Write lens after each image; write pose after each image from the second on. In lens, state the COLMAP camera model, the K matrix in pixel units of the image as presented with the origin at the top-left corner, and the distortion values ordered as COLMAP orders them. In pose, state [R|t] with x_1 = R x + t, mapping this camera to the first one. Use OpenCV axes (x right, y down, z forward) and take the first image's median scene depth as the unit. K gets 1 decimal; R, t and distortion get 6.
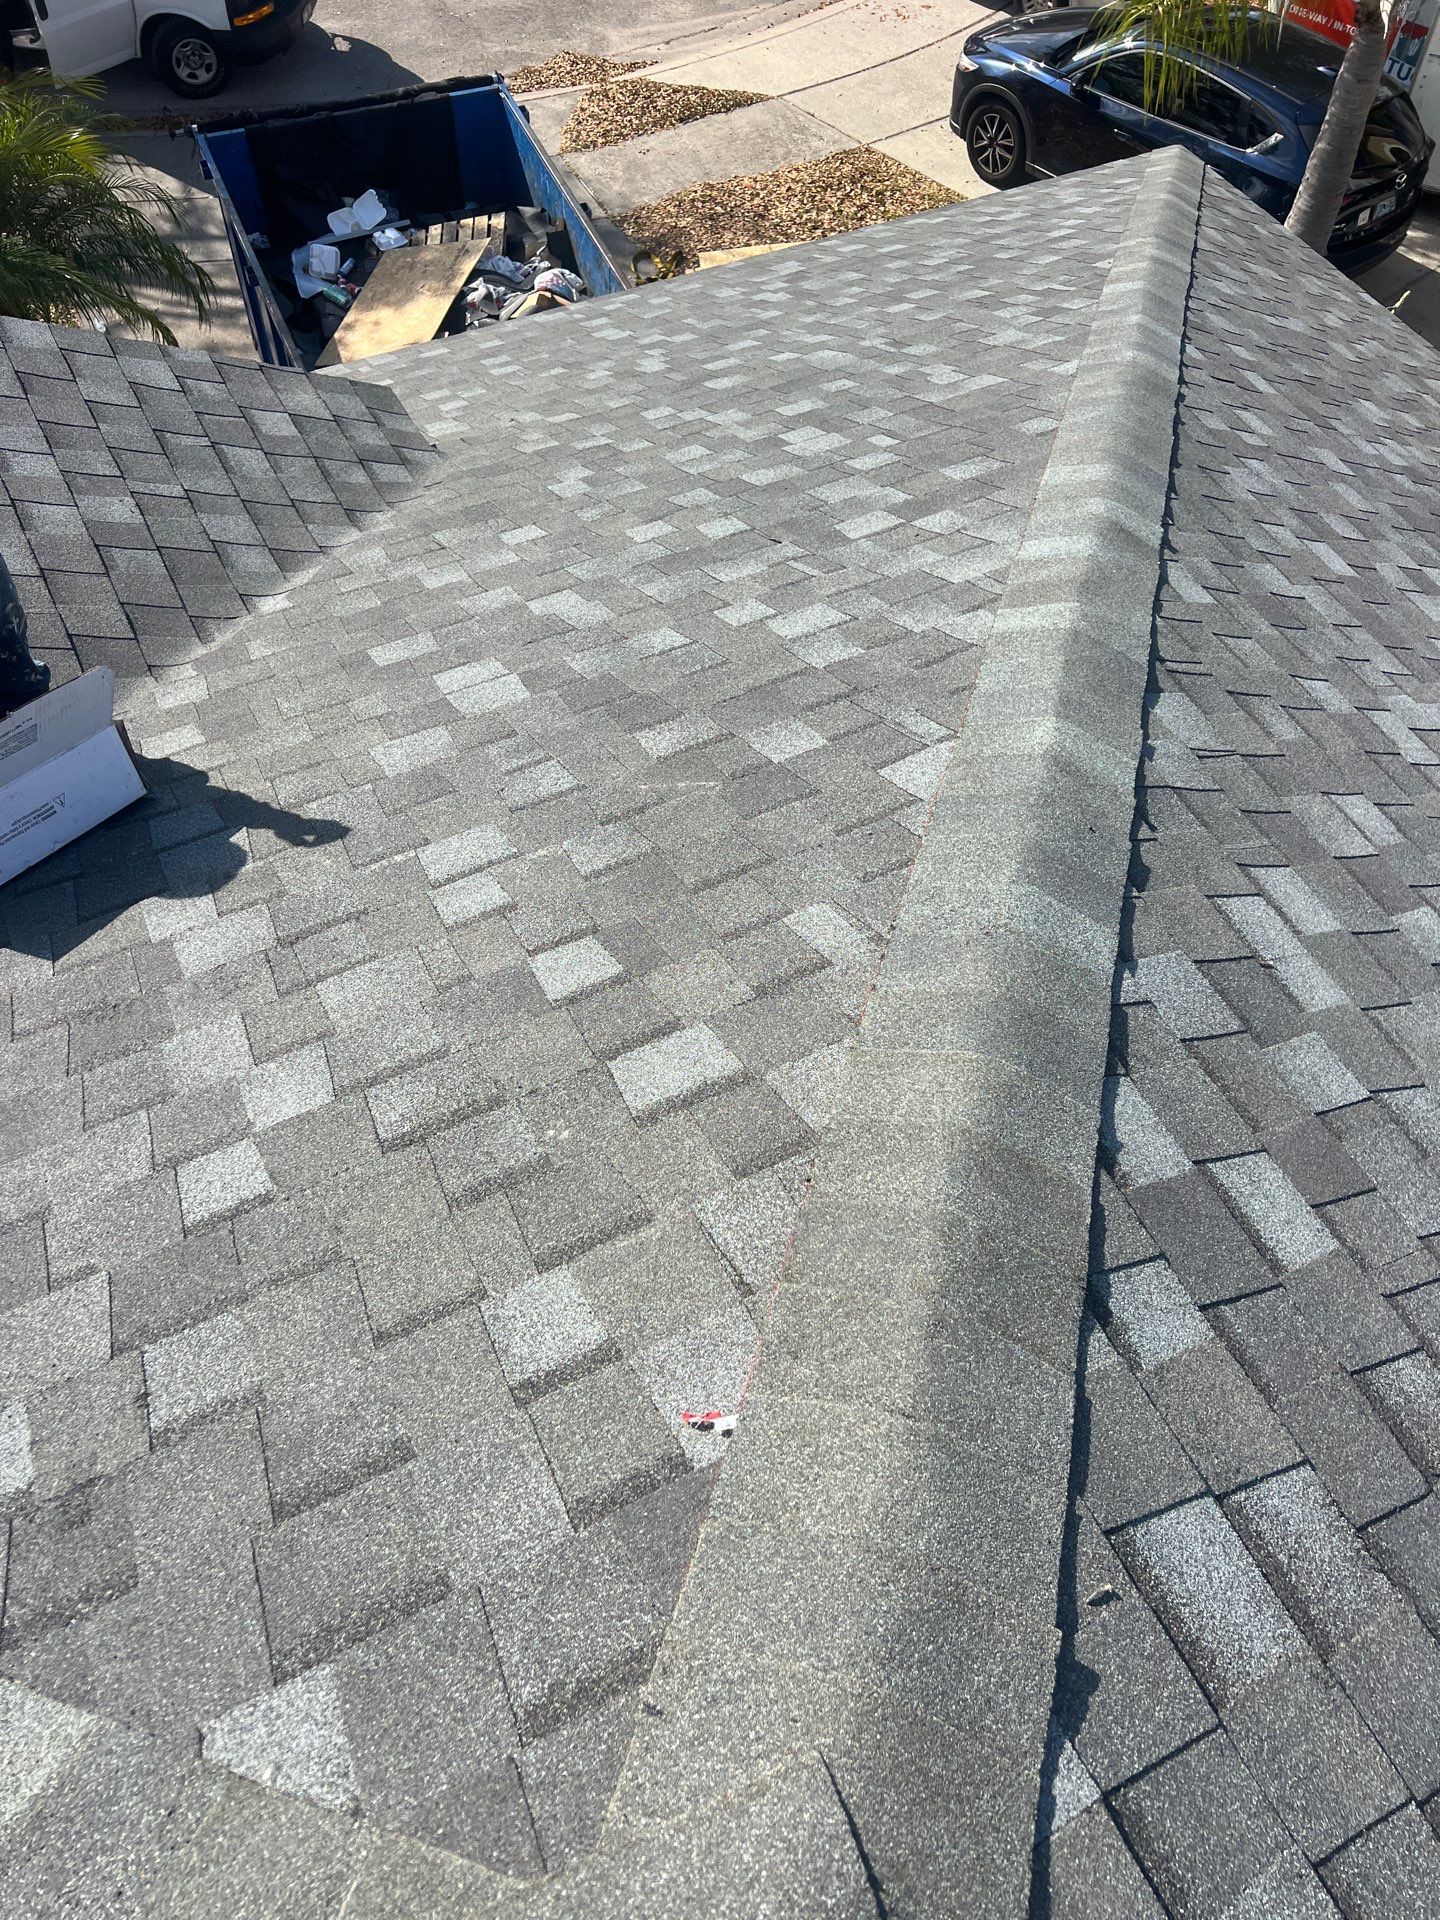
lens RADIAL K [[1396.0, 0, 720.0], [0, 1396.0, 960.0], [0, 0, 1]] dist [0.051731, -0.056211]
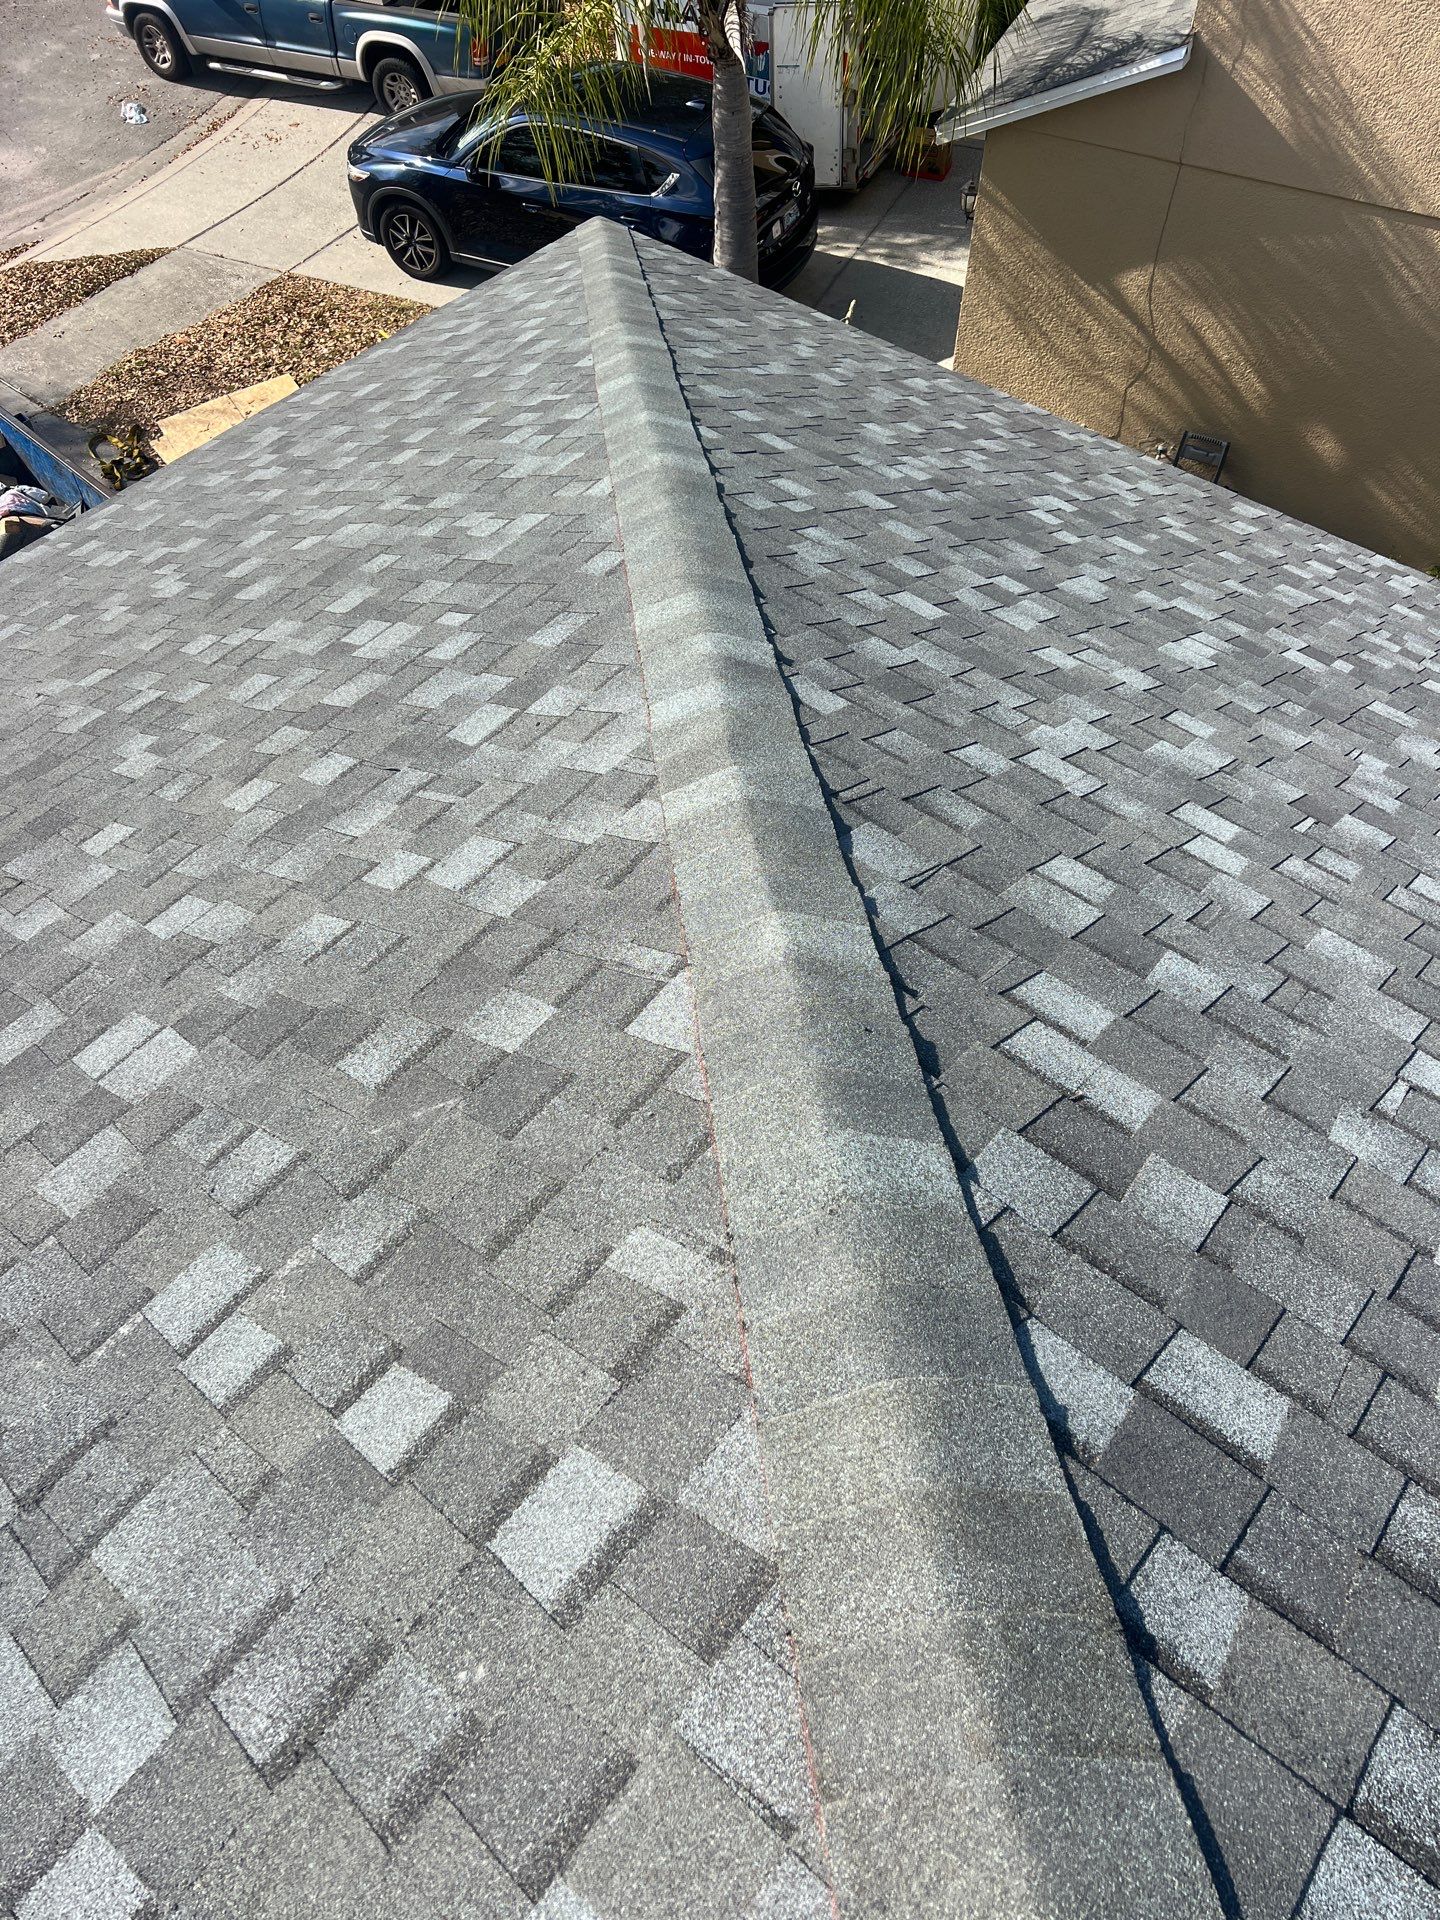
lens RADIAL K [[1396.0, 0, 720.0], [0, 1396.0, 960.0], [0, 0, 1]] dist [0.051731, -0.056211]
pose [[0.911450, -0.349527, 0.217002, -0.007152], [0.357075, 0.934064, 0.004724, -0.102215], [-0.204345, 0.073180, 0.976160, 0.058082]]
